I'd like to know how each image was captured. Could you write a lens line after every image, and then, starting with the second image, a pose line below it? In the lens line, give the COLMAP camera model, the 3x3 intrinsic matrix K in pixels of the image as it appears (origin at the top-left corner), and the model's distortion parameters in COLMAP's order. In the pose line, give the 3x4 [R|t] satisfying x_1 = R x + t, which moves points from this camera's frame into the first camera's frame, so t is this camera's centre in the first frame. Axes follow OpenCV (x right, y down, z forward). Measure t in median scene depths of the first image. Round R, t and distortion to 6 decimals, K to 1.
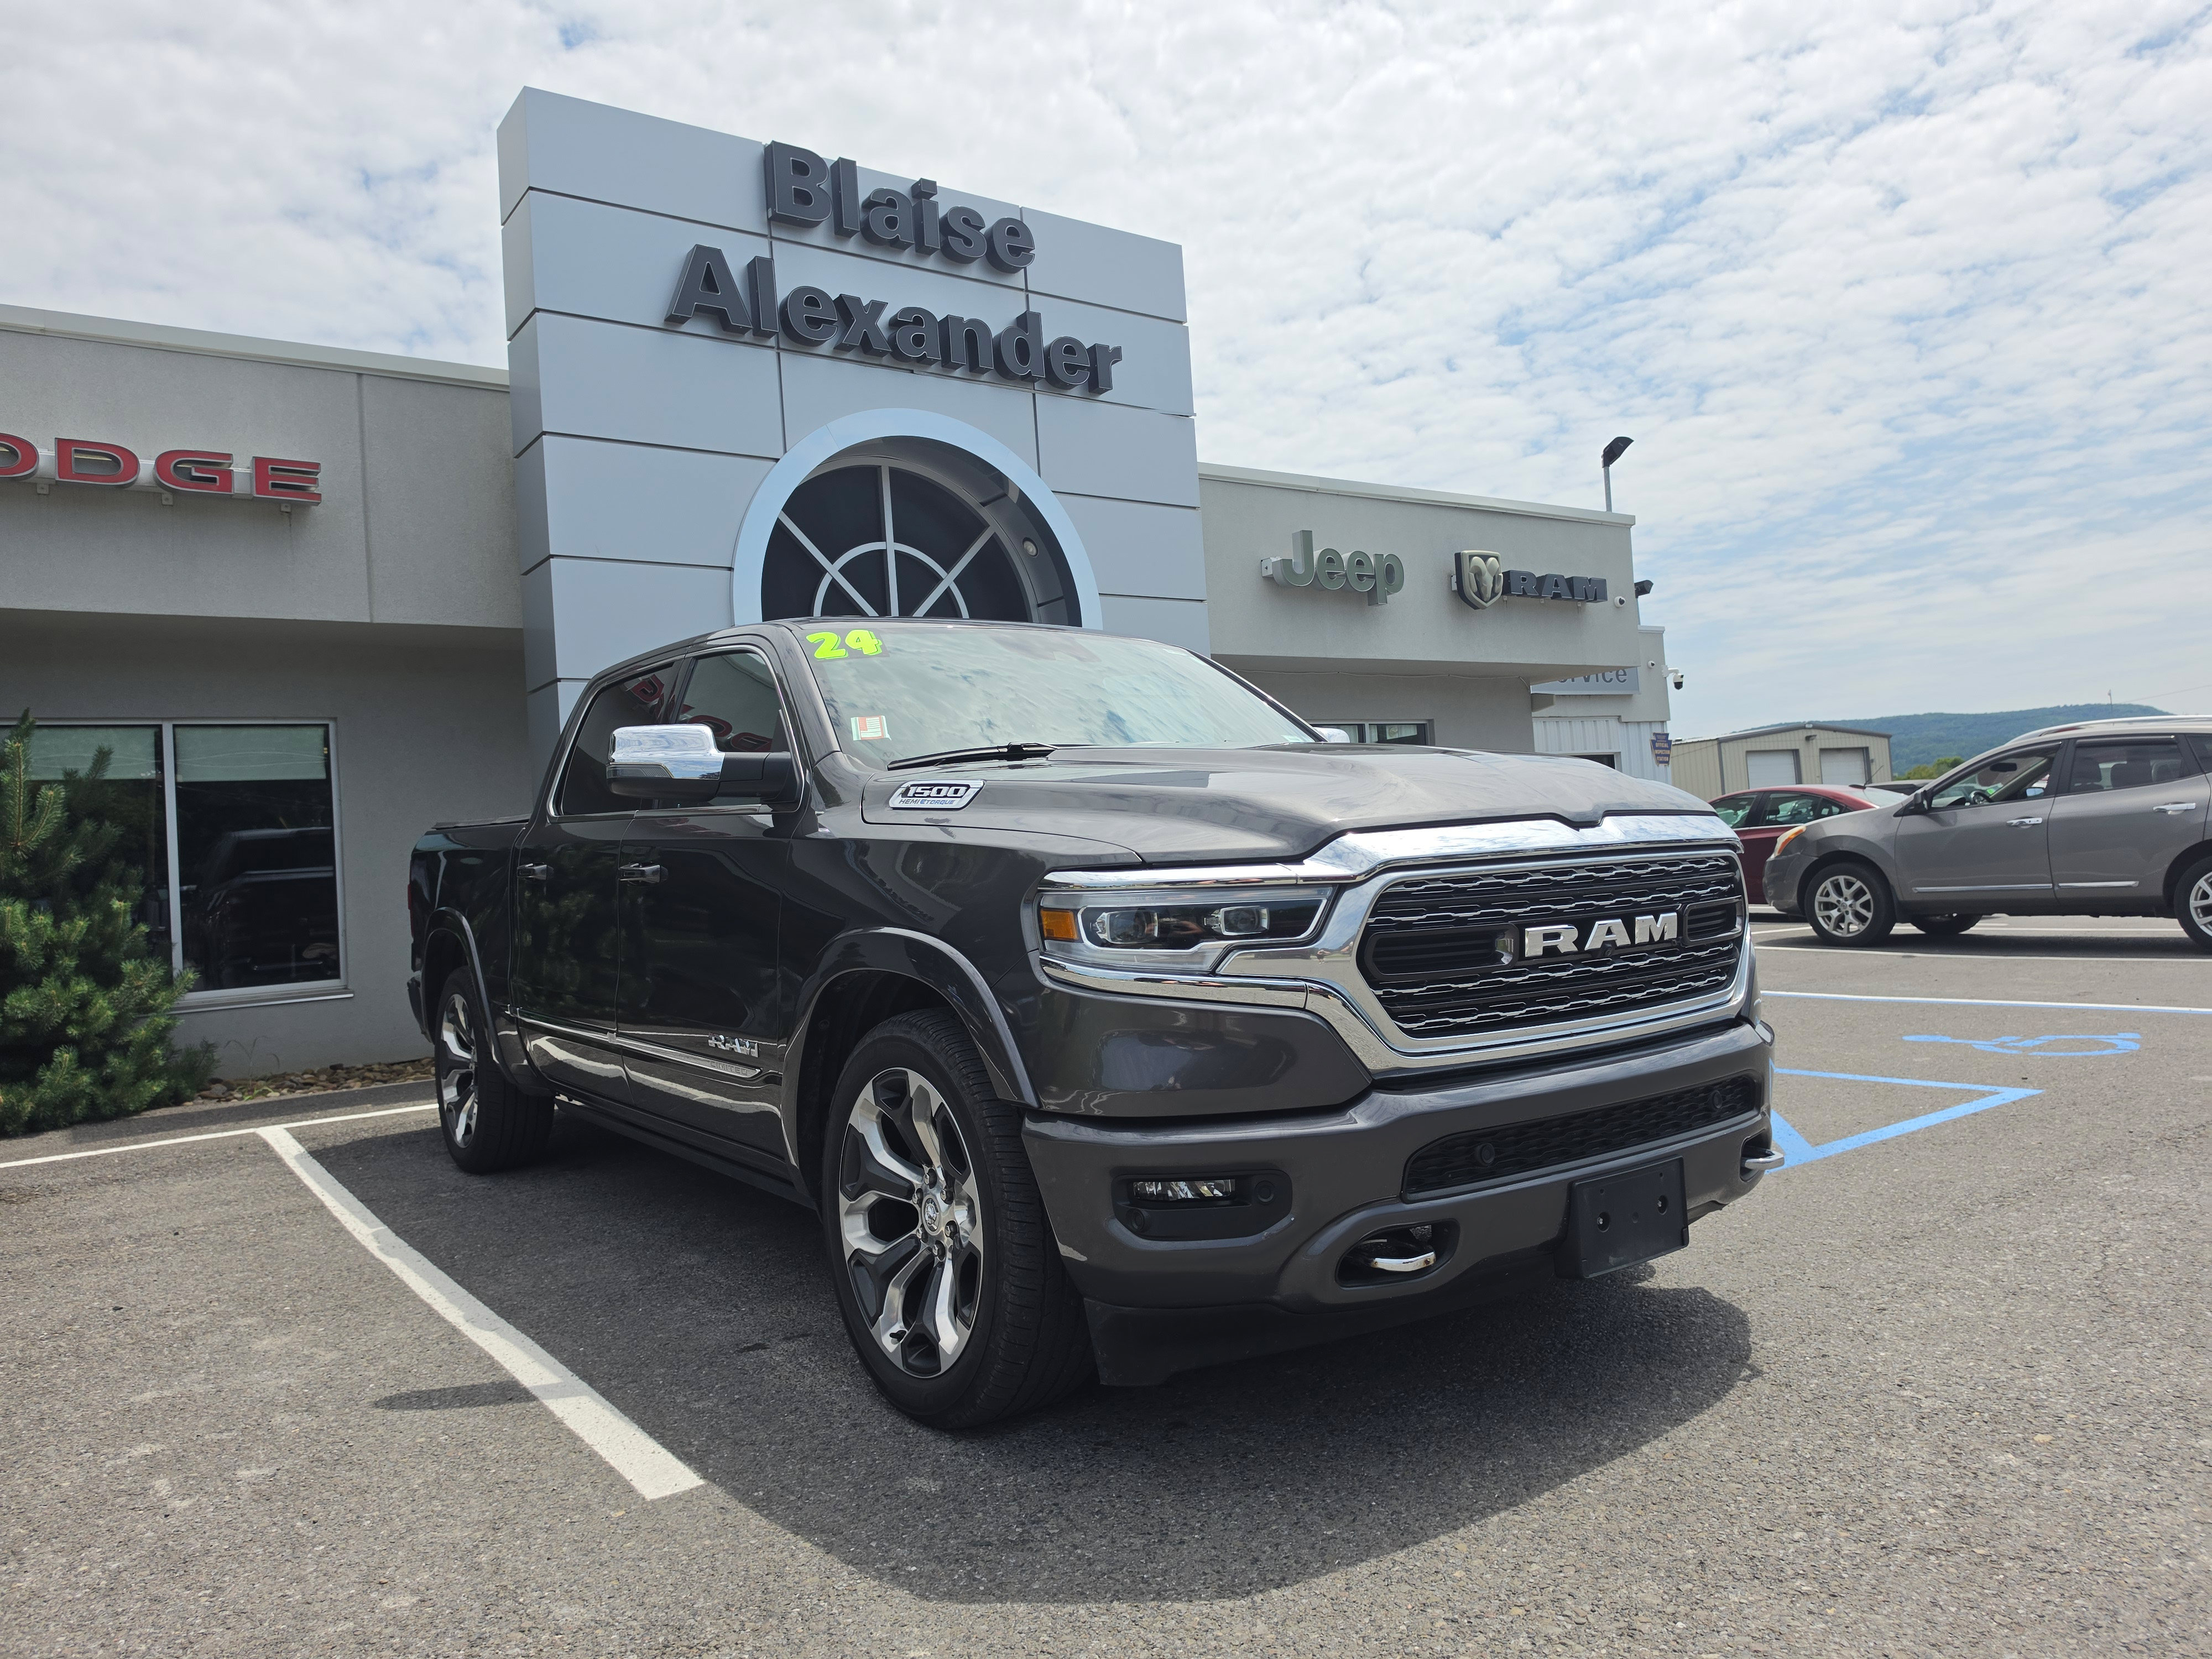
lens RADIAL K [[1563.8, 0, 1101.3], [0, 1563.8, 818.2], [0, 0, 1]] dist [0.002354, -0.007650]
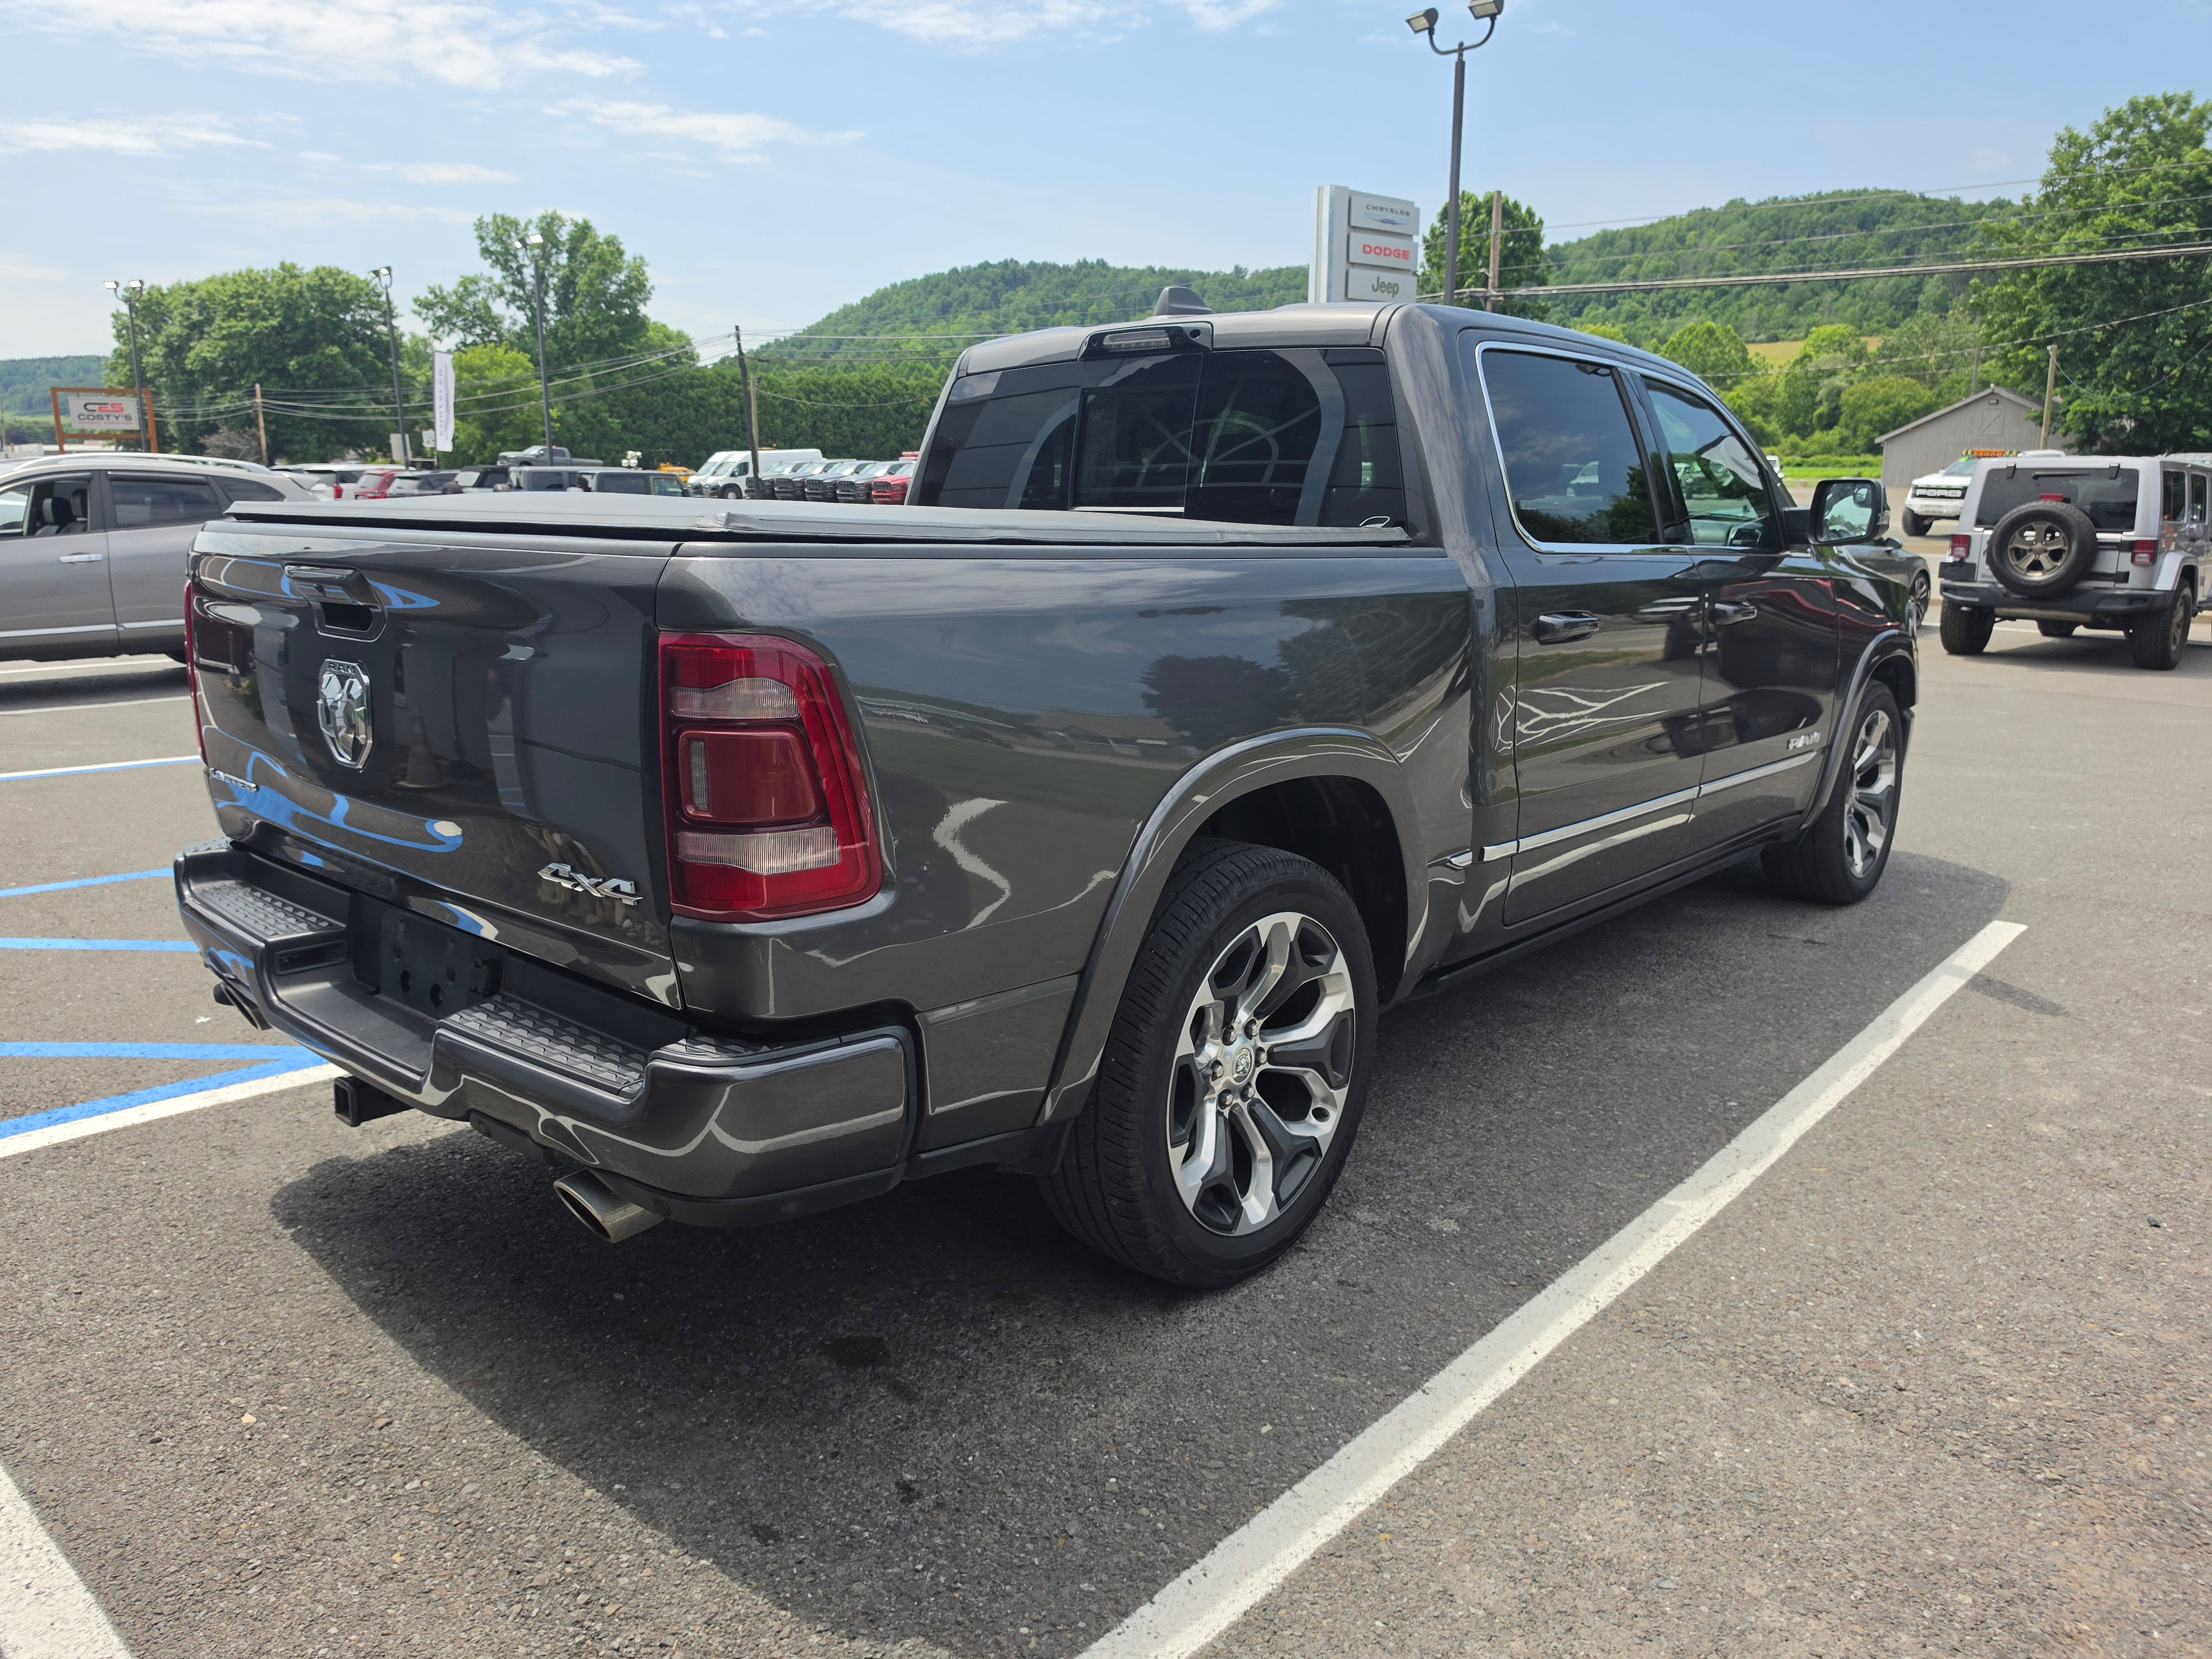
lens RADIAL K [[1539.3, 0, 1088.8], [0, 1539.3, 816.2], [0, 0, 1]] dist [0.015989, -0.022958]
pose [[-0.227890, -0.142172, 0.963251, -1.318917], [-0.022231, 0.989784, 0.140828, 0.038068], [-0.973433, 0.010680, -0.228723, 1.834289]]
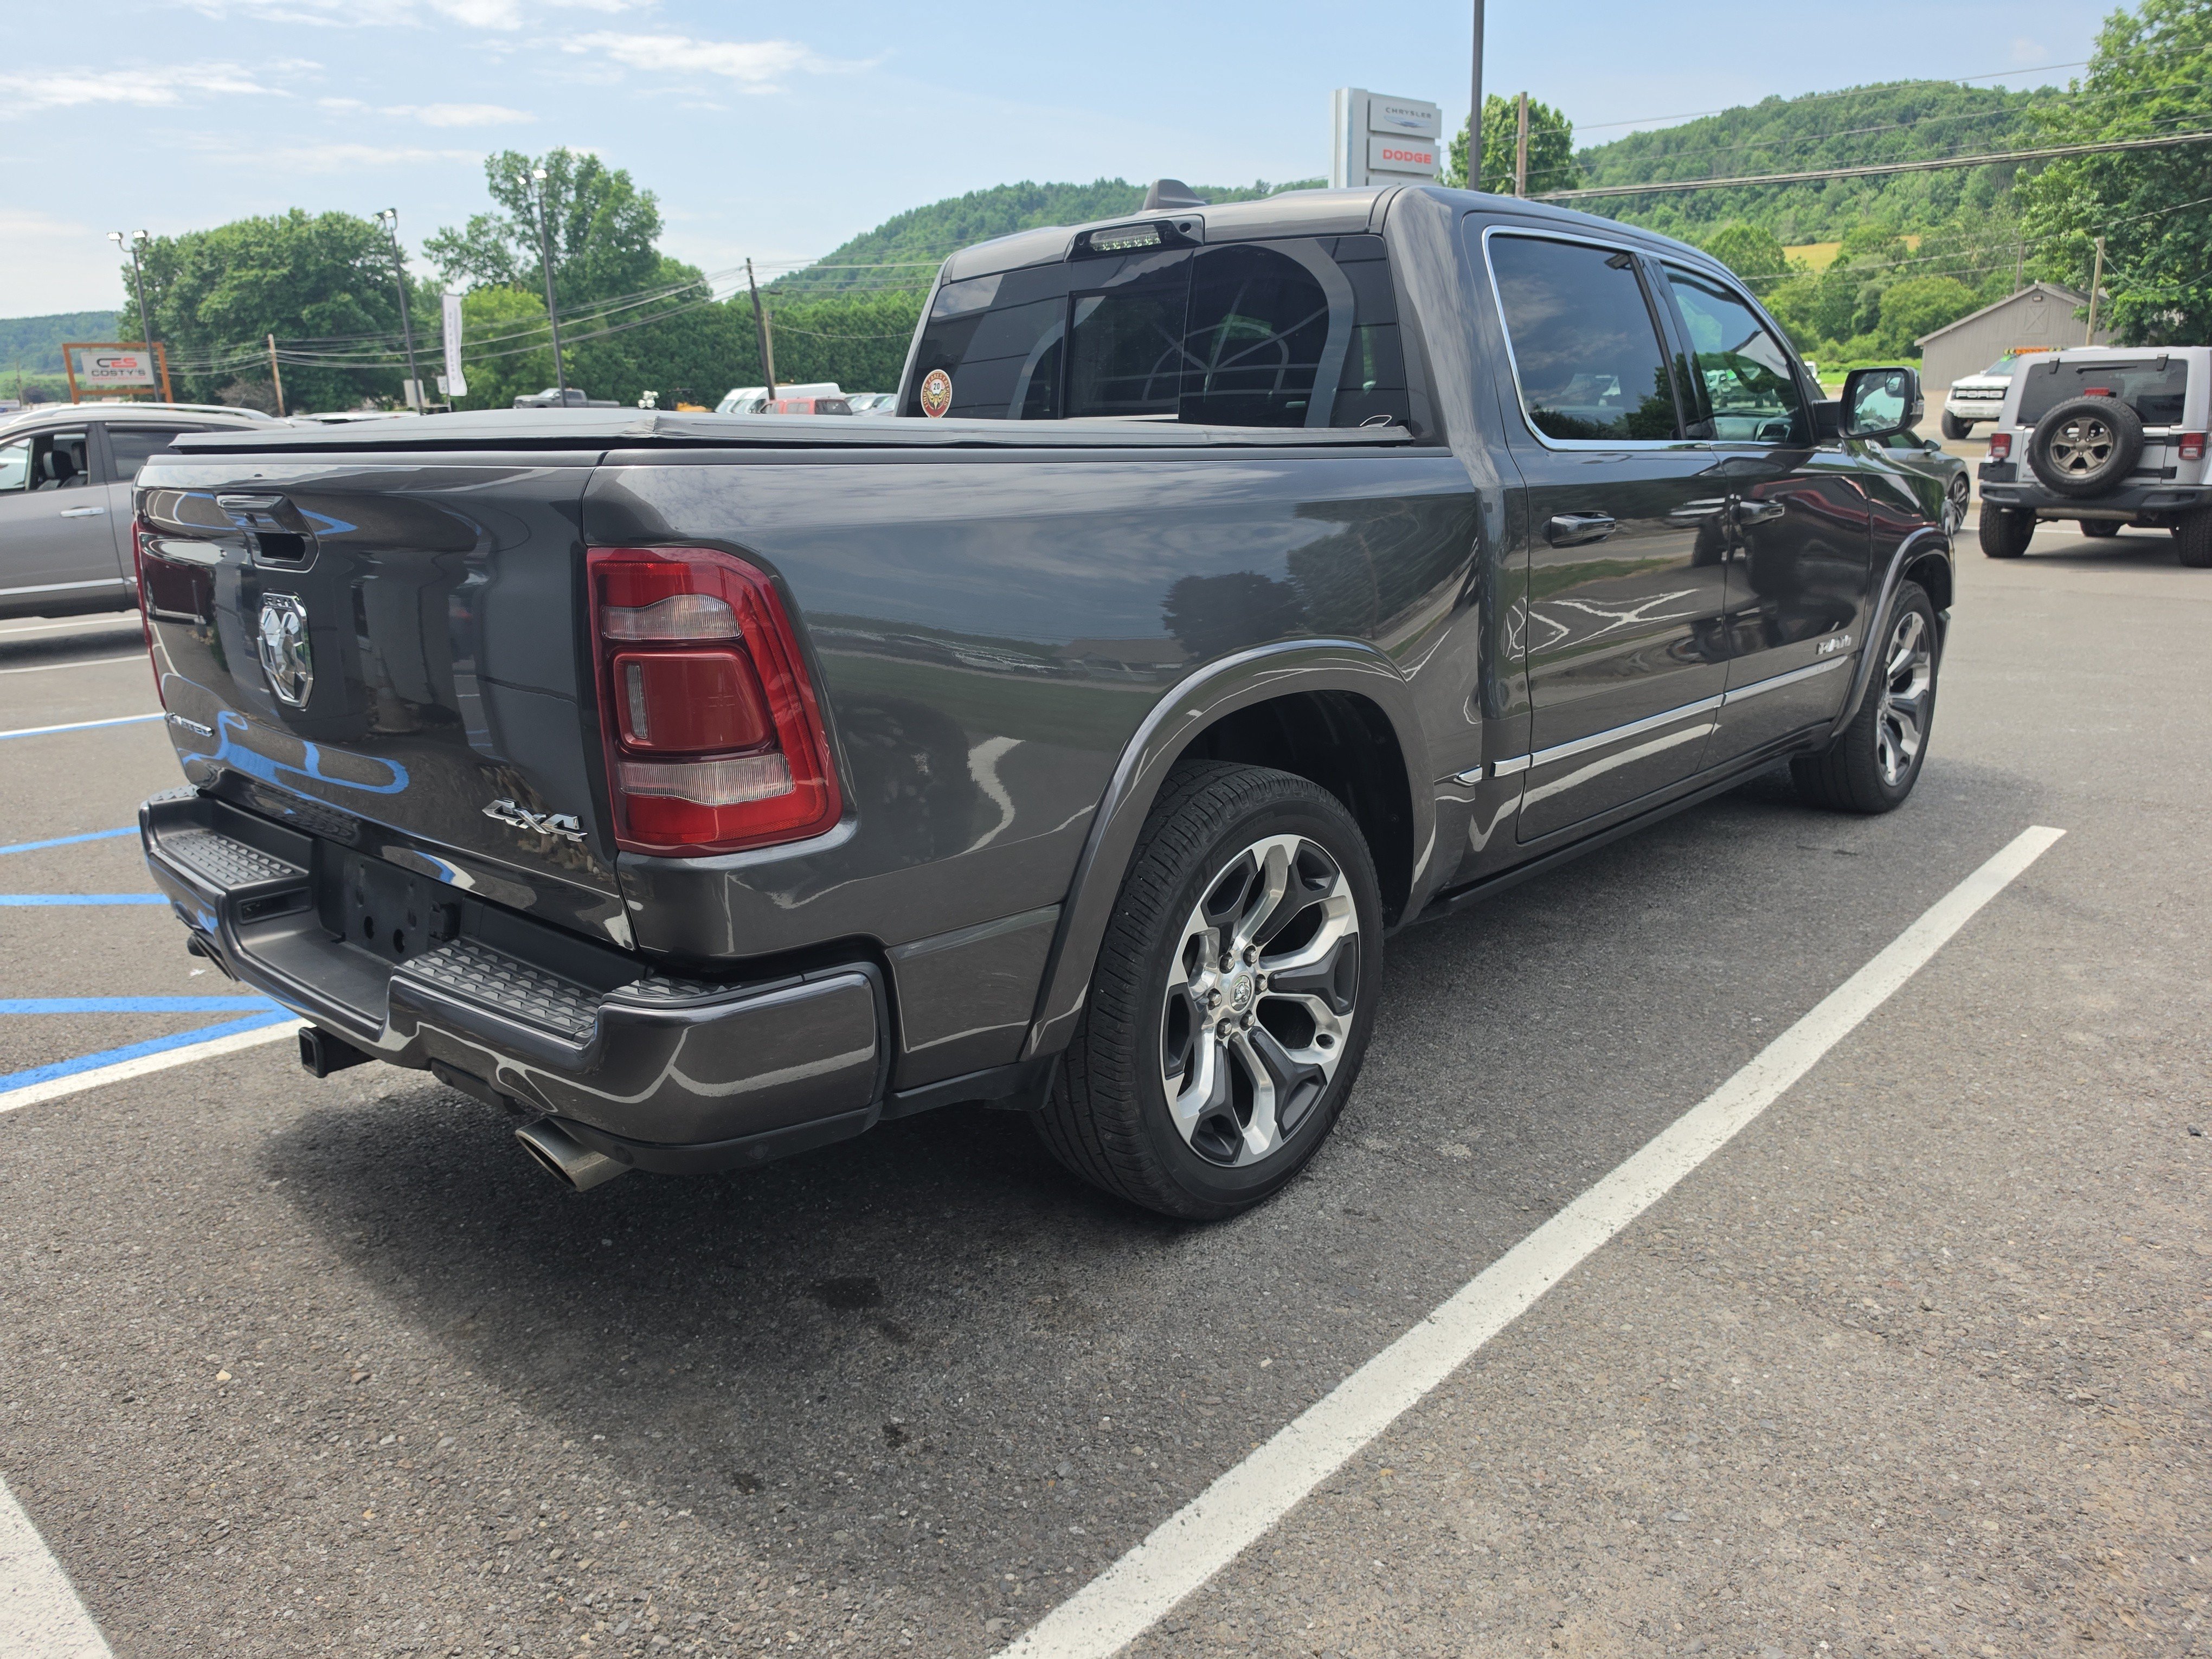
lens RADIAL K [[1534.8, 0, 1101.7], [0, 1534.8, 837.8], [0, 0, 1]] dist [0.020180, -0.026232]
pose [[-0.218846, -0.191380, 0.956807, -1.293531], [0.005879, 0.980301, 0.197424, 0.047777], [-0.975742, 0.048830, -0.213410, 1.806243]]
